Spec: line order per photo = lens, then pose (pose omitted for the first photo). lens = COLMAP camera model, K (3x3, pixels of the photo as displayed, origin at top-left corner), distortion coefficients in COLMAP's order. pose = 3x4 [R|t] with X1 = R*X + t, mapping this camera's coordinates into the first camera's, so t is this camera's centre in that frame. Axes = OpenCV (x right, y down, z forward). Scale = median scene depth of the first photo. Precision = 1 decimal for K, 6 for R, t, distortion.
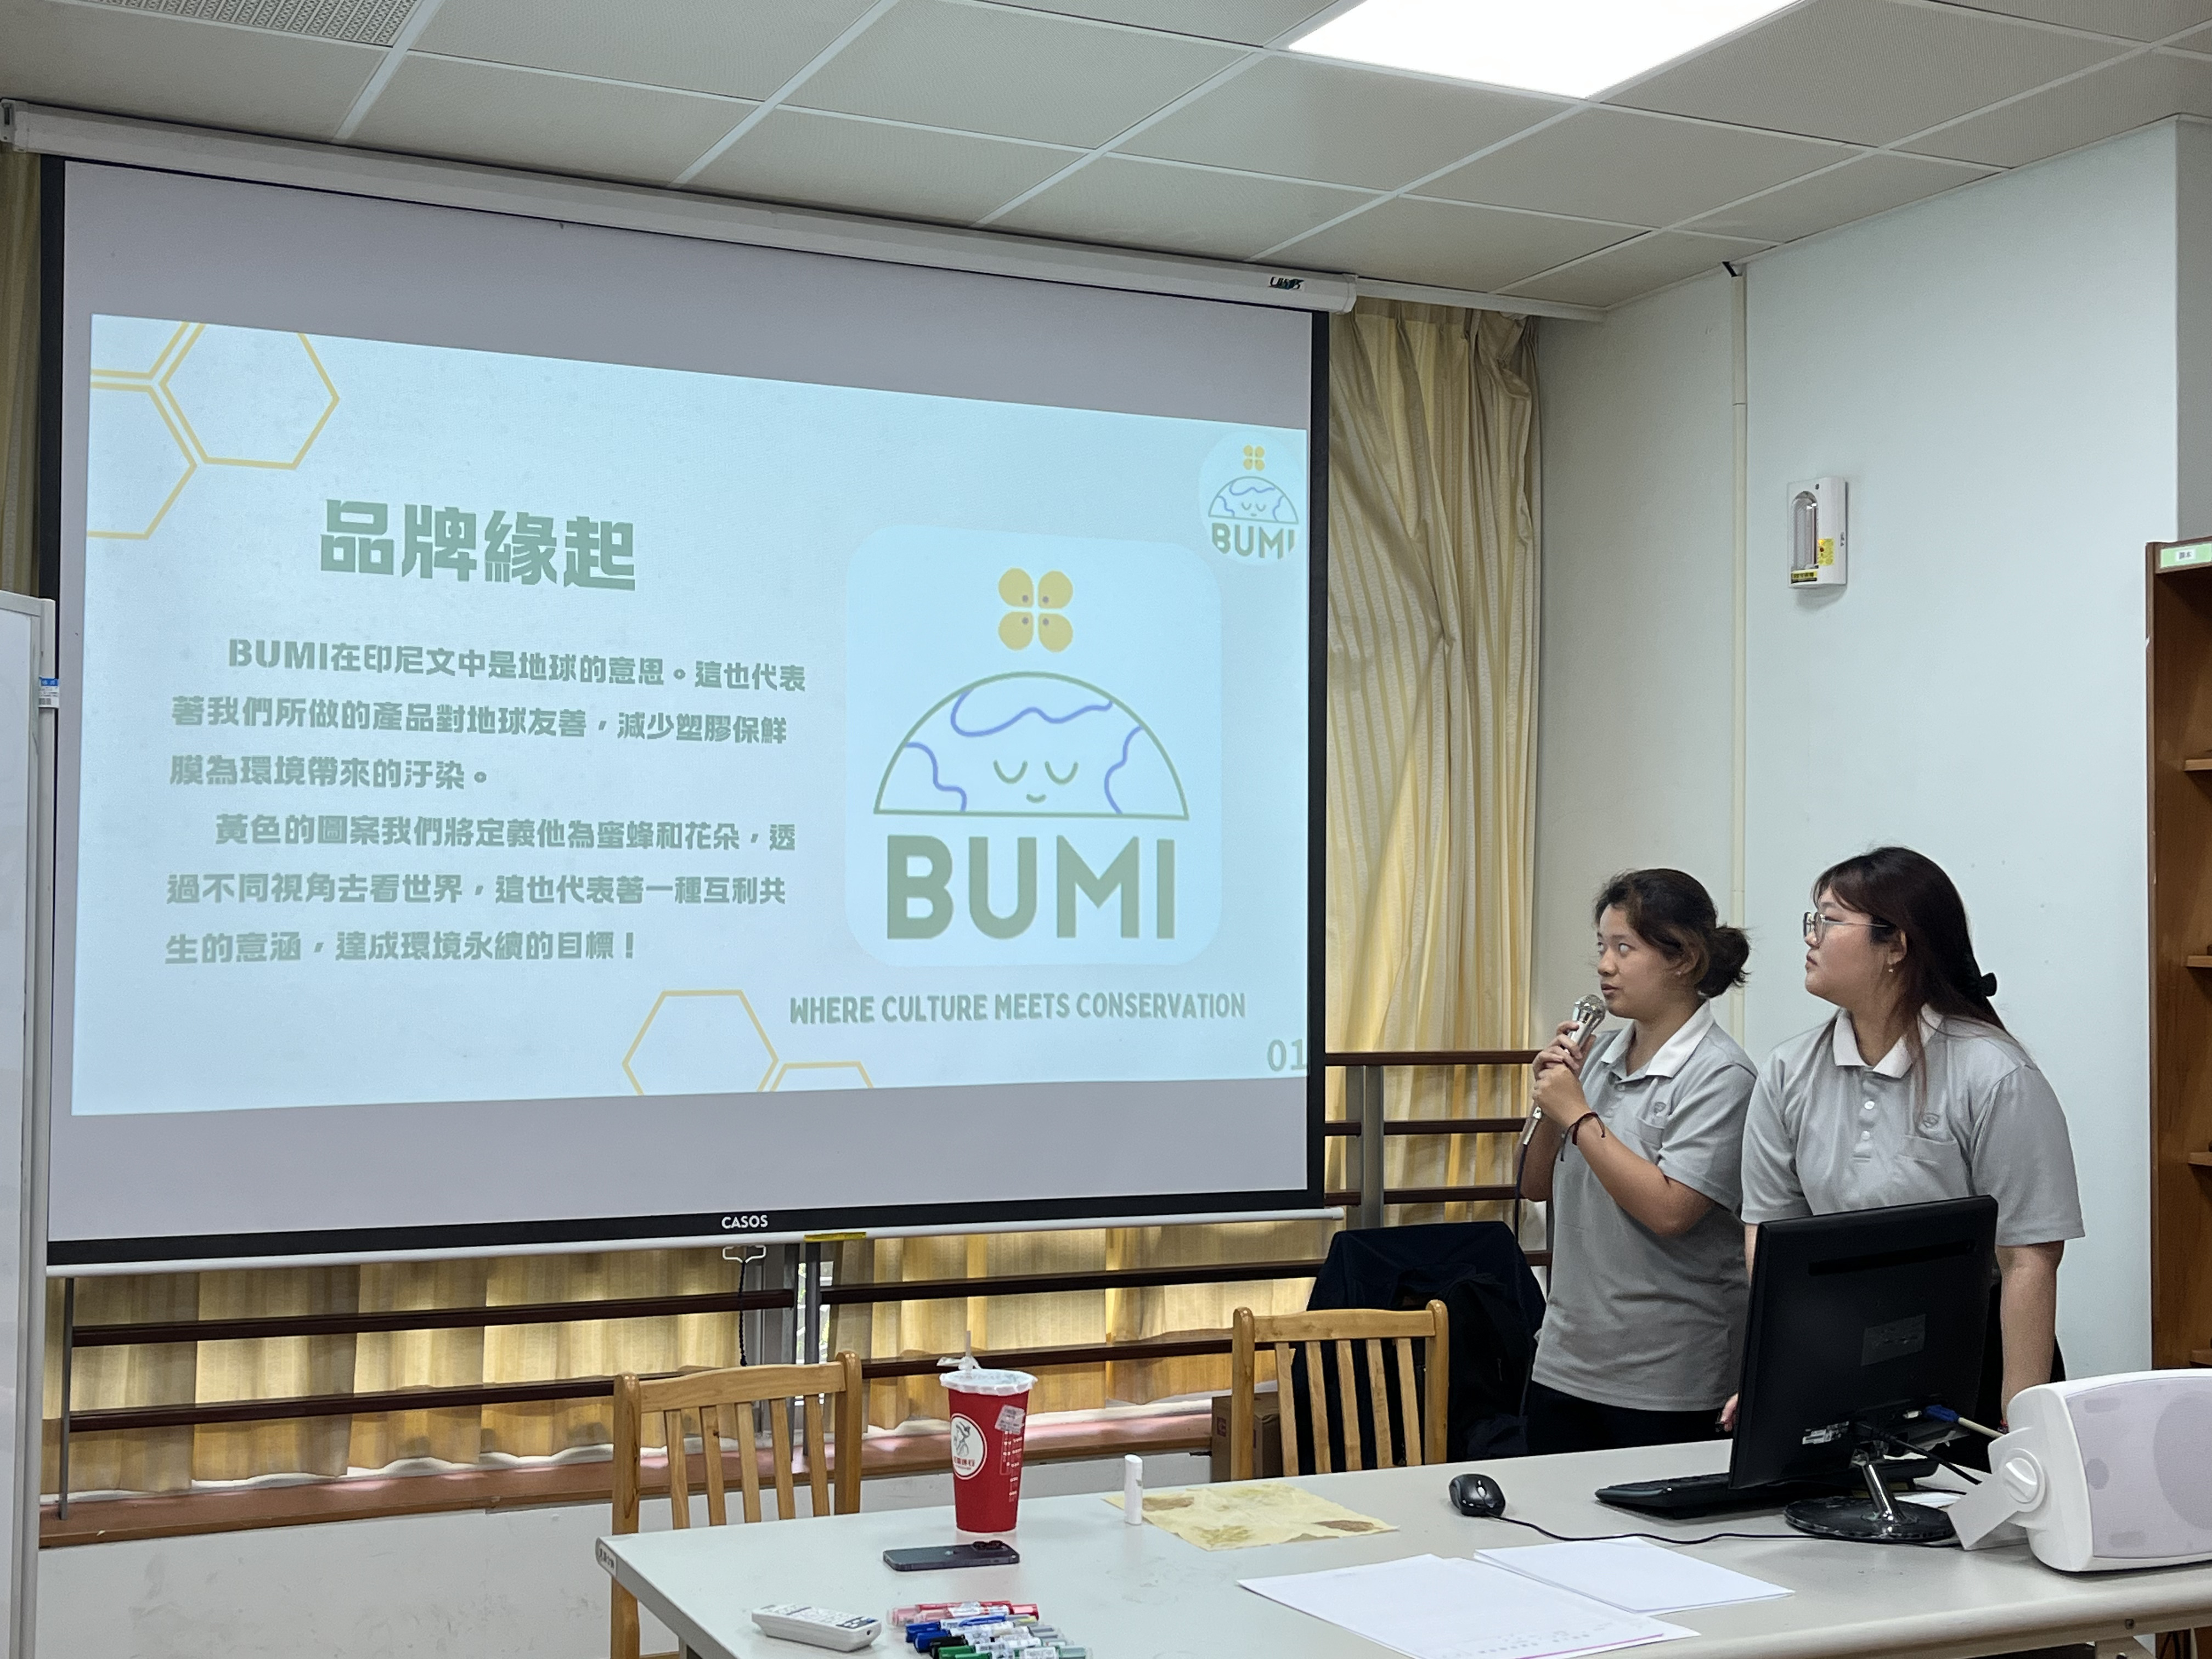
lens RADIAL K [[2696.6, 0, 1092.1], [0, 2696.6, 821.2], [0, 0, 1]] dist [-0.020373, 0.000000]
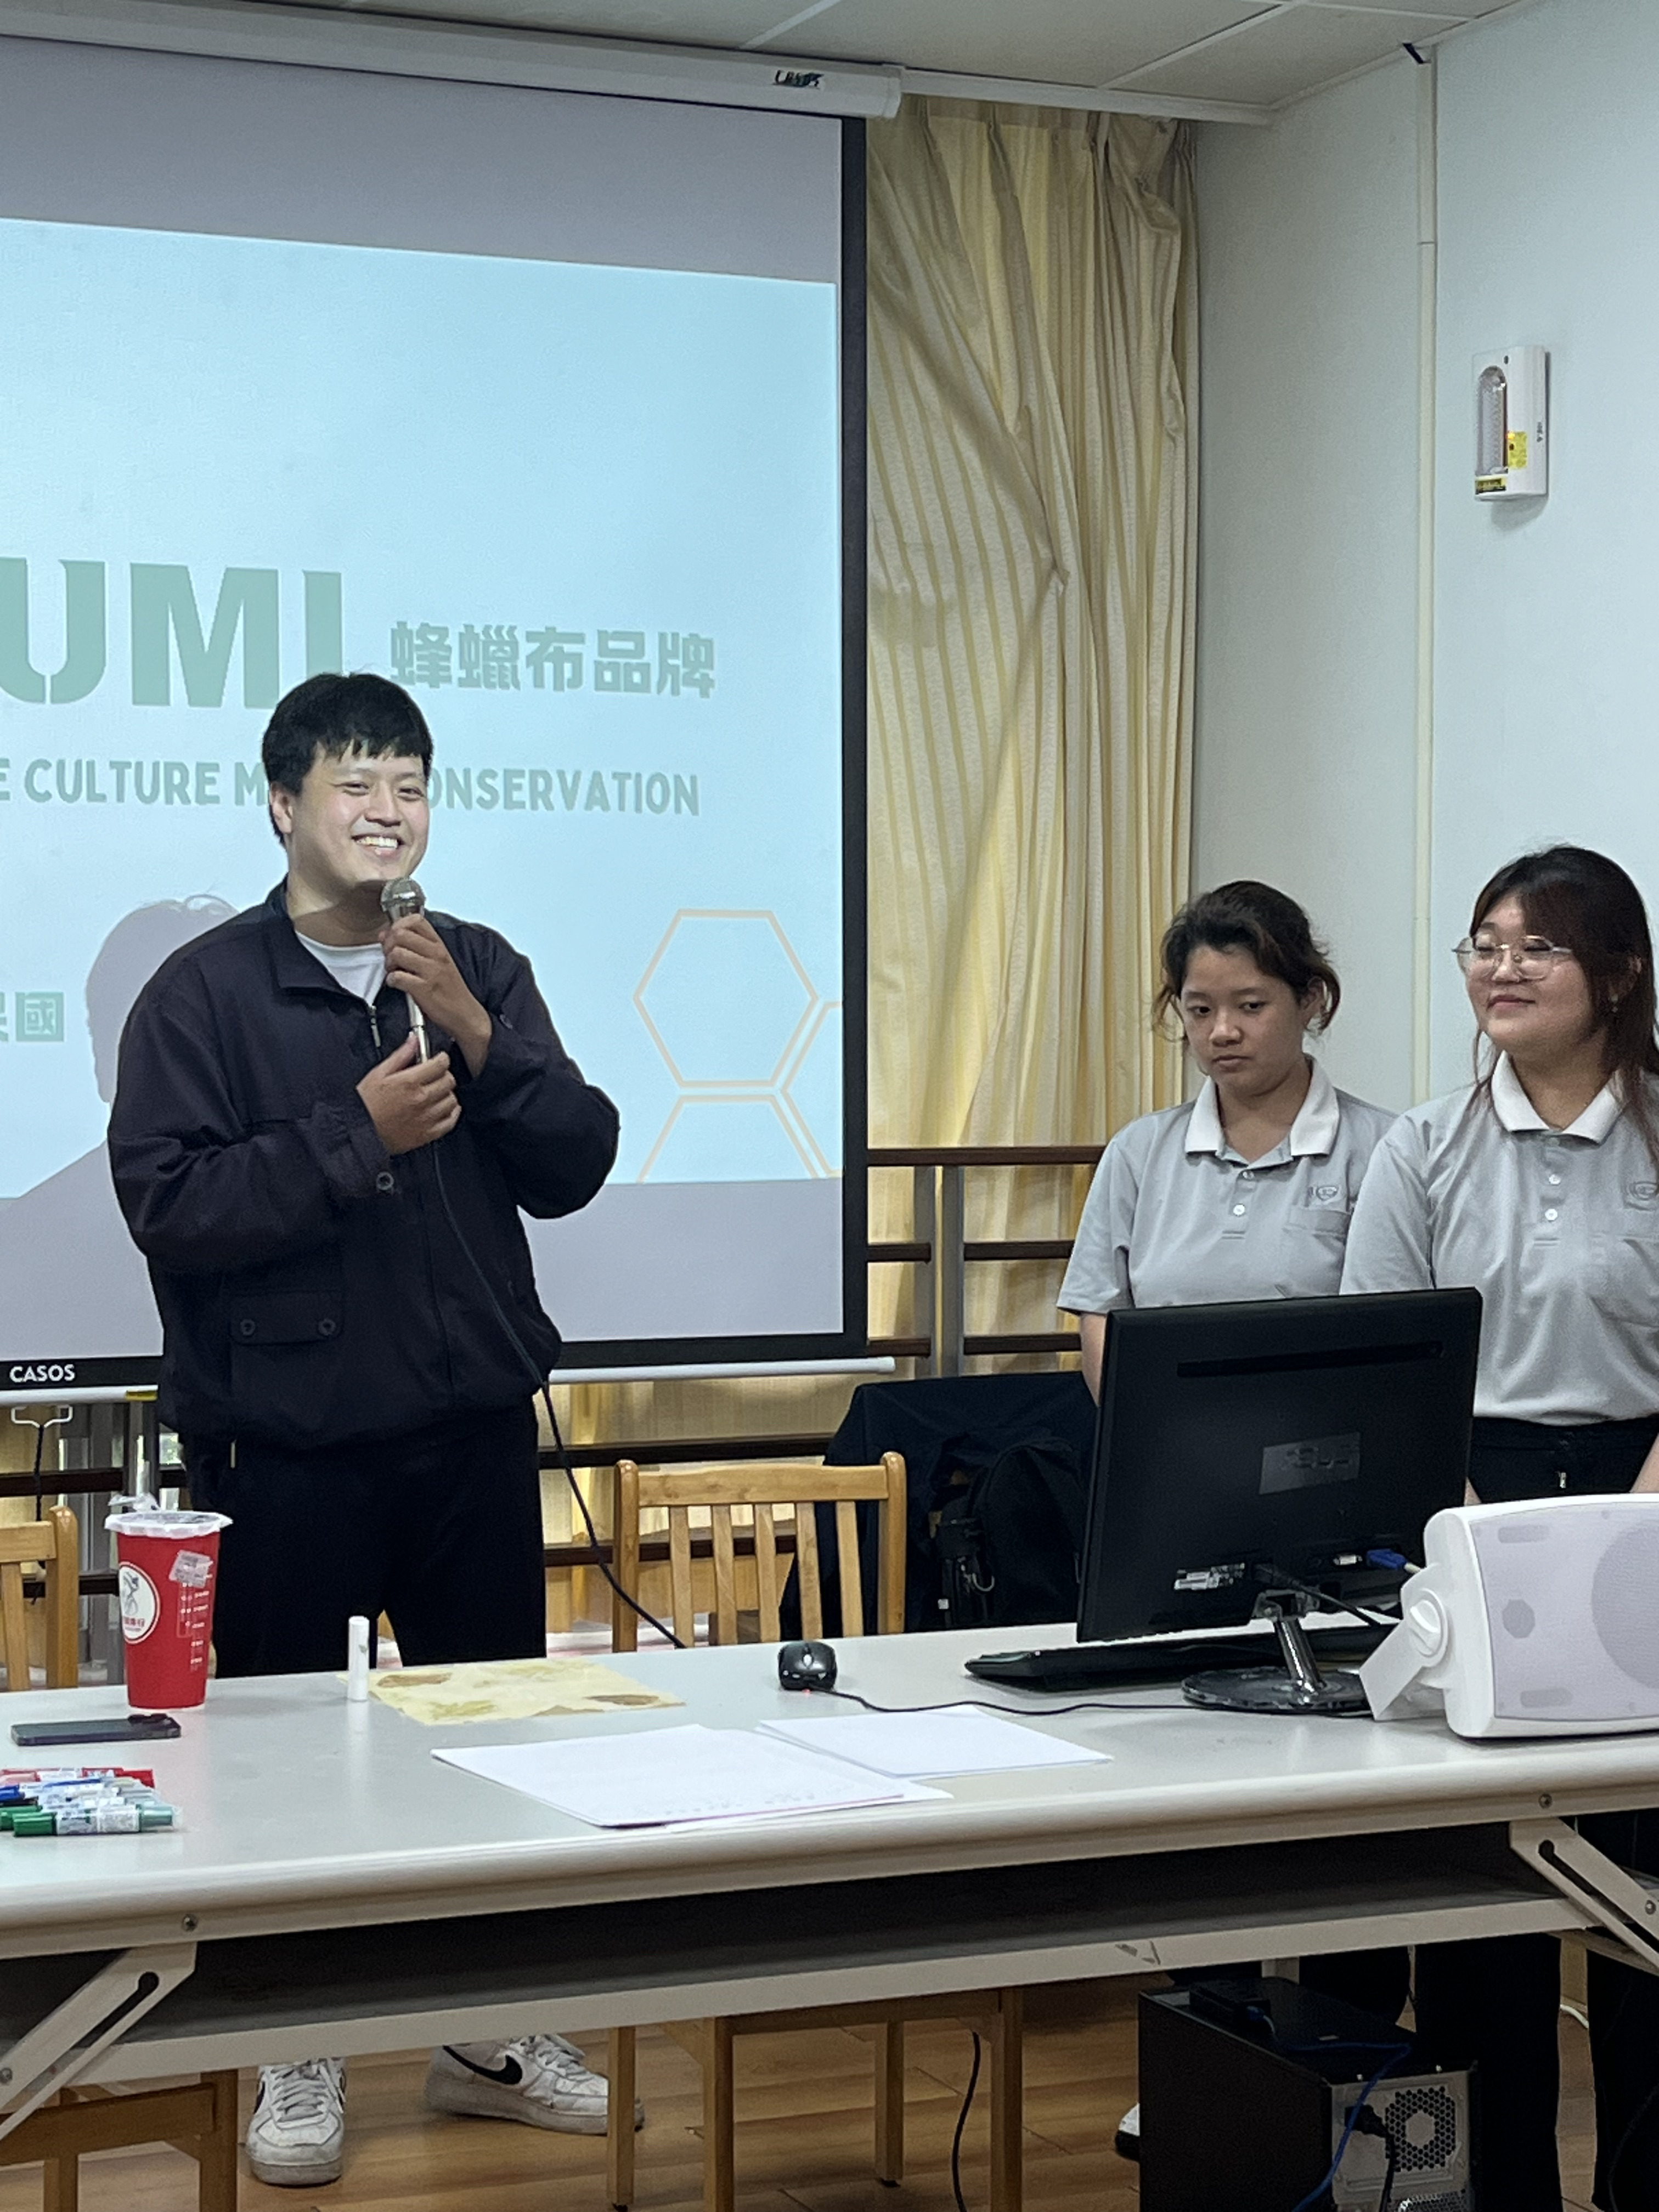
lens RADIAL K [[4027.9, 0, 838.4], [0, 4027.9, 1108.4], [0, 0, 1]] dist [-0.016810, 0.000000]
pose [[0.999970, -0.007600, -0.001152, 0.079865], [0.007659, 0.997901, 0.064305, 0.005529], [0.000661, -0.064312, 0.997930, -0.087264]]
